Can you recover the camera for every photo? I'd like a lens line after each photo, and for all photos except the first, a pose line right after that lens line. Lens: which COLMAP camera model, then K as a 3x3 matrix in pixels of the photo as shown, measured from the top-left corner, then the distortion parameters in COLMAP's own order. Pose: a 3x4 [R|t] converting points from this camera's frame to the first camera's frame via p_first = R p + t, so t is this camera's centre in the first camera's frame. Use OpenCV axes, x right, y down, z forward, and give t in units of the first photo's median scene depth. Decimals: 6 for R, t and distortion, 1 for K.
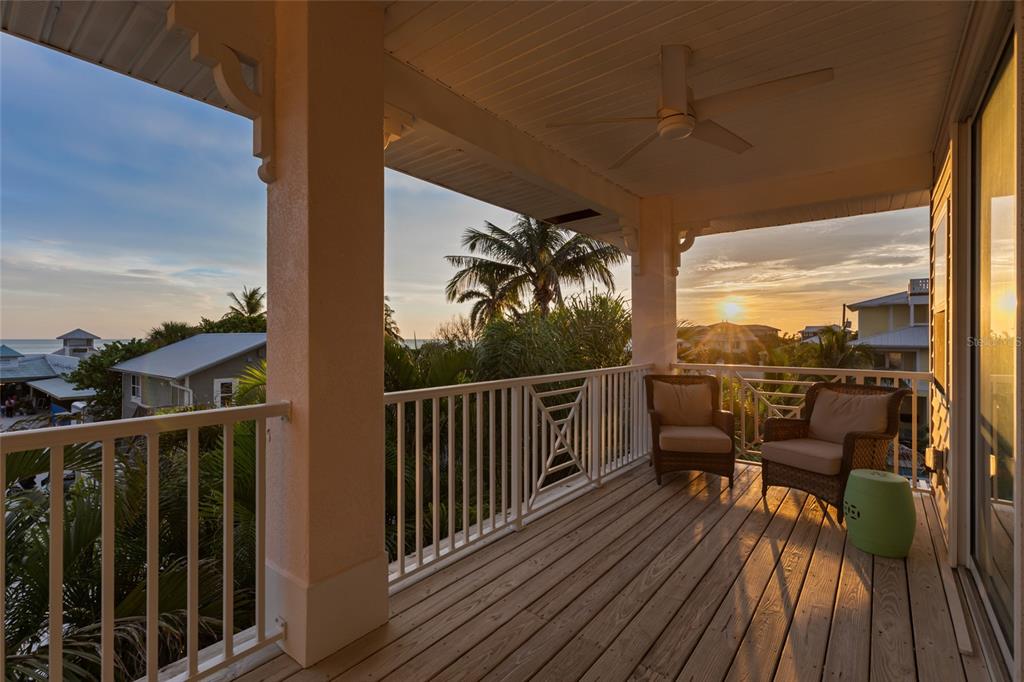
lens RADIAL K [[467.5, 0, 512.0], [0, 467.5, 341.0], [0, 0, 1]] dist [0.002755, -0.000069]
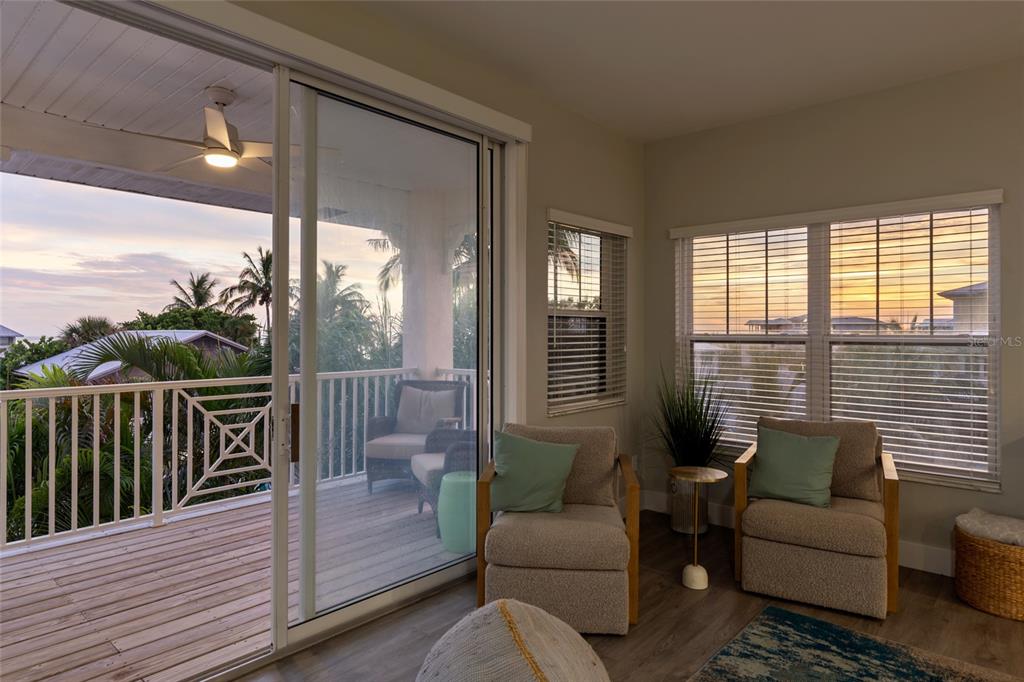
lens RADIAL K [[607.6, 0, 512.0], [0, 607.6, 341.0], [0, 0, 1]] dist [0.000524, -0.000627]
pose [[0.998166, 0.000856, -0.060527, 0.789580], [-0.000661, 0.999995, 0.003227, -0.014378], [0.060530, -0.003181, 0.998161, -0.274848]]
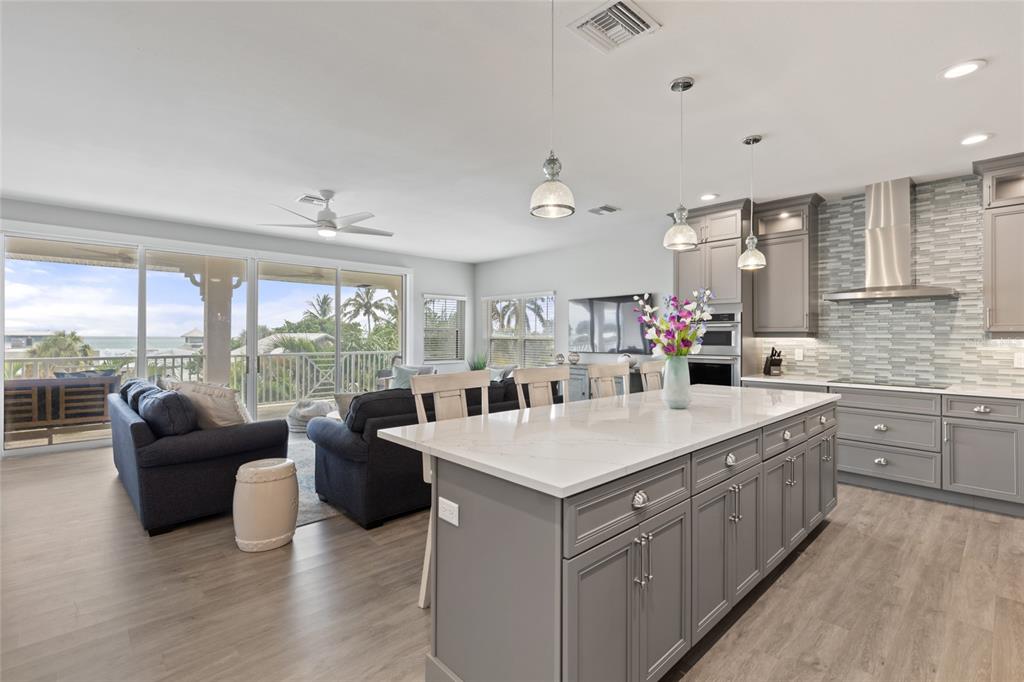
lens RADIAL K [[458.3, 0, 512.5], [0, 458.3, 336.6], [0, 0, 1]] dist [0.004898, -0.000302]
pose [[0.988931, 0.002600, -0.148354, 1.580586], [-0.003647, 0.999970, -0.006785, -0.006900], [0.148332, 0.007251, 0.988911, -1.473482]]
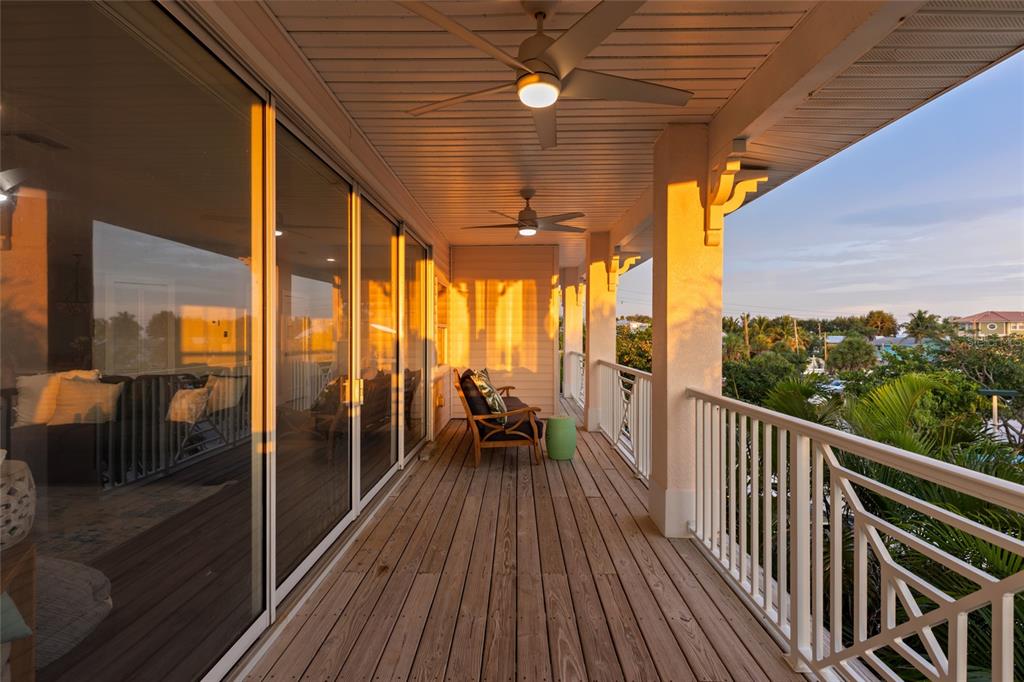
lens RADIAL K [[458.3, 0, 512.5], [0, 458.3, 336.6], [0, 0, 1]] dist [0.004898, -0.000302]
pose [[-0.792672, -0.001488, -0.609646, 0.605939], [-0.007287, 0.999949, 0.007034, -0.027832], [0.609604, 0.010018, -0.792643, 1.113053]]
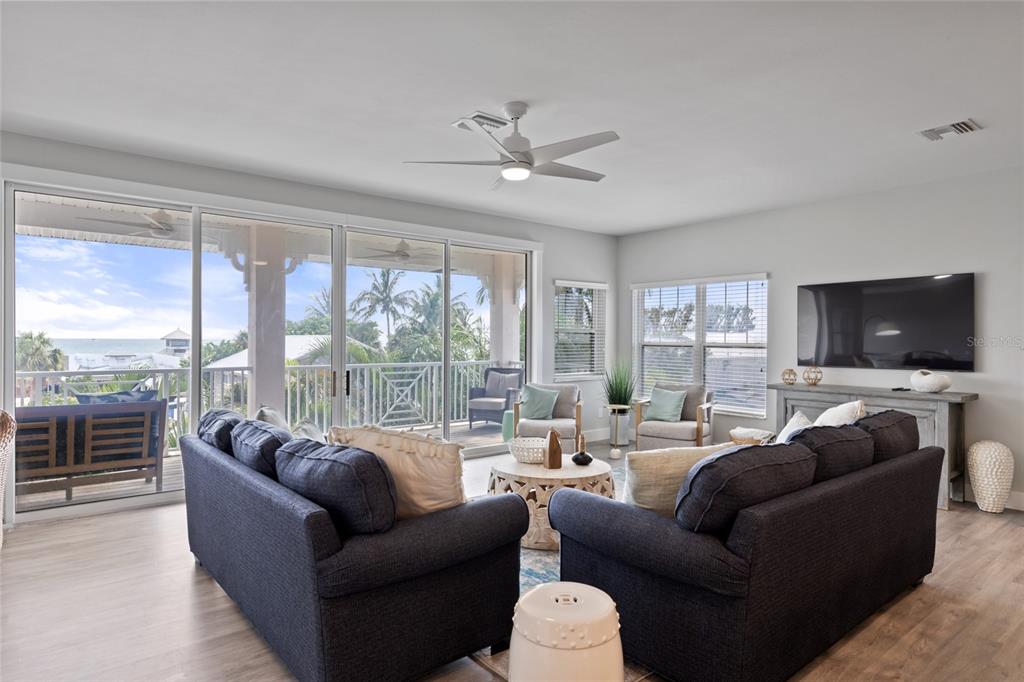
lens RADIAL K [[579.3, 0, 512.0], [0, 579.3, 341.0], [0, 0, 1]] dist [0.007310, 0.001821]
pose [[0.975025, 0.004139, -0.222057, 1.092928], [-0.005053, 0.999981, -0.003546, -0.014878], [0.222038, 0.004580, 0.975027, -1.246193]]
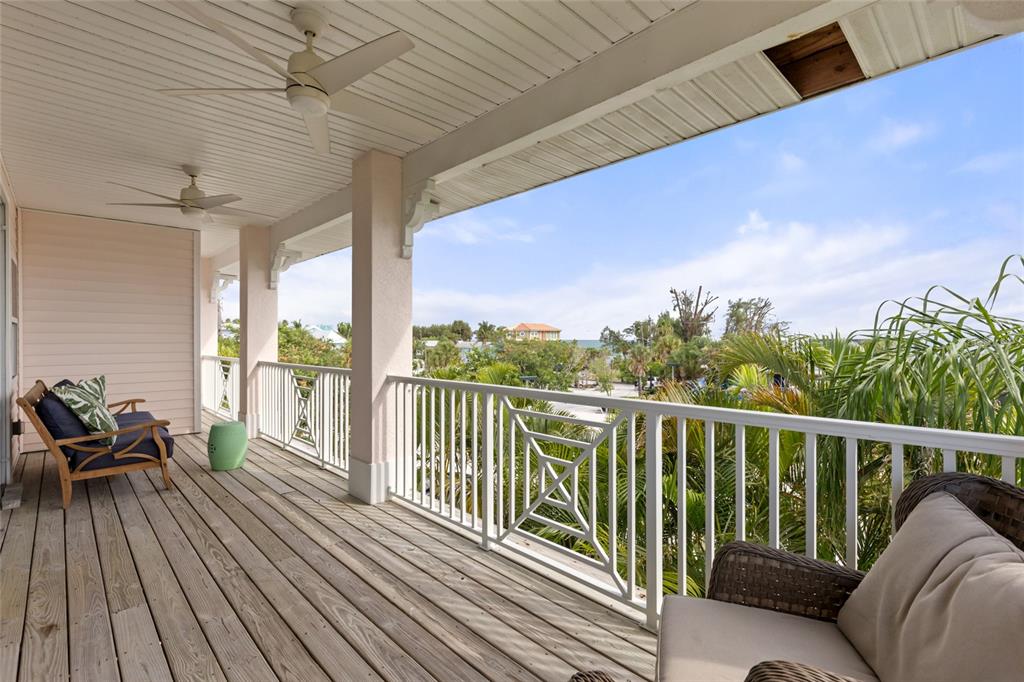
lens RADIAL K [[466.0, 0, 506.8], [0, 466.0, 343.3], [0, 0, 1]] dist [0.001563, -0.000212]
pose [[-0.139710, 0.004400, -0.990183, 0.816812], [-0.004547, 0.999977, 0.005085, -0.004782], [0.990182, 0.005213, -0.139686, 1.040946]]
